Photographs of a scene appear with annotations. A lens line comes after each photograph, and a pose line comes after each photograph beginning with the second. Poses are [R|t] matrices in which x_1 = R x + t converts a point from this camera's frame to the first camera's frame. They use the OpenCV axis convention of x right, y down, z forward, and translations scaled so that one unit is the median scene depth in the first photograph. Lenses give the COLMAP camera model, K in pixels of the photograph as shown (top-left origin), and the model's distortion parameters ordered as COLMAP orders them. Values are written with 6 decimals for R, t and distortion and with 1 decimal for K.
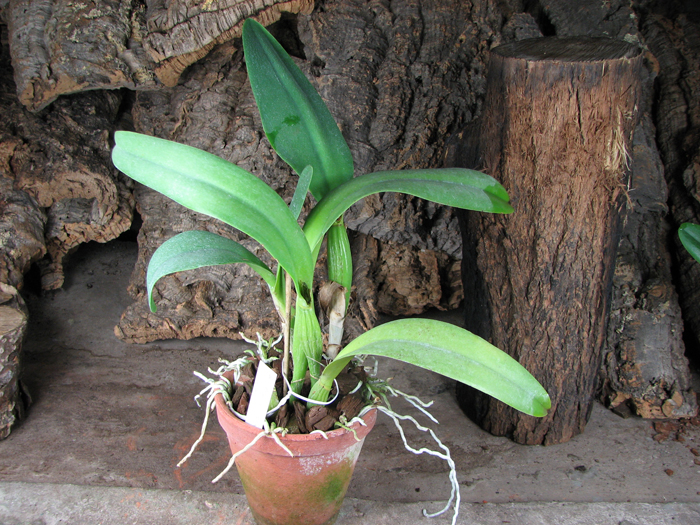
lens RADIAL K [[756.5, 0, 337.0], [0, 756.5, 286.1], [0, 0, 1]] dist [-0.208169, 0.271298]
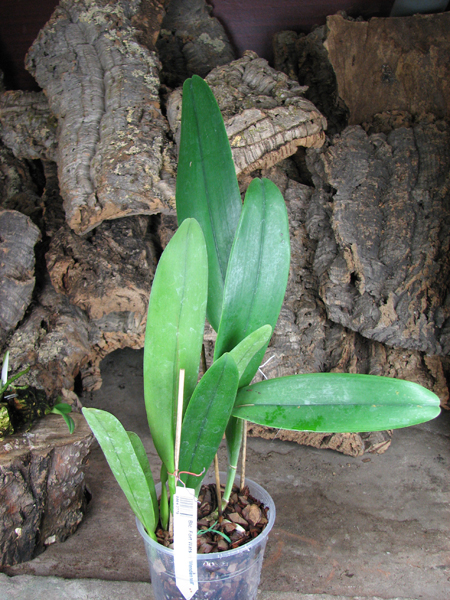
lens RADIAL K [[648.5, 0, 205.1], [0, 648.5, 289.8], [0, 0, 1]] dist [-0.208169, 0.271298]
pose [[0.995637, -0.011736, -0.092570, -0.131994], [0.000098, 0.992190, -0.124737, -0.027801], [0.093311, 0.124184, 0.987862, 0.036348]]
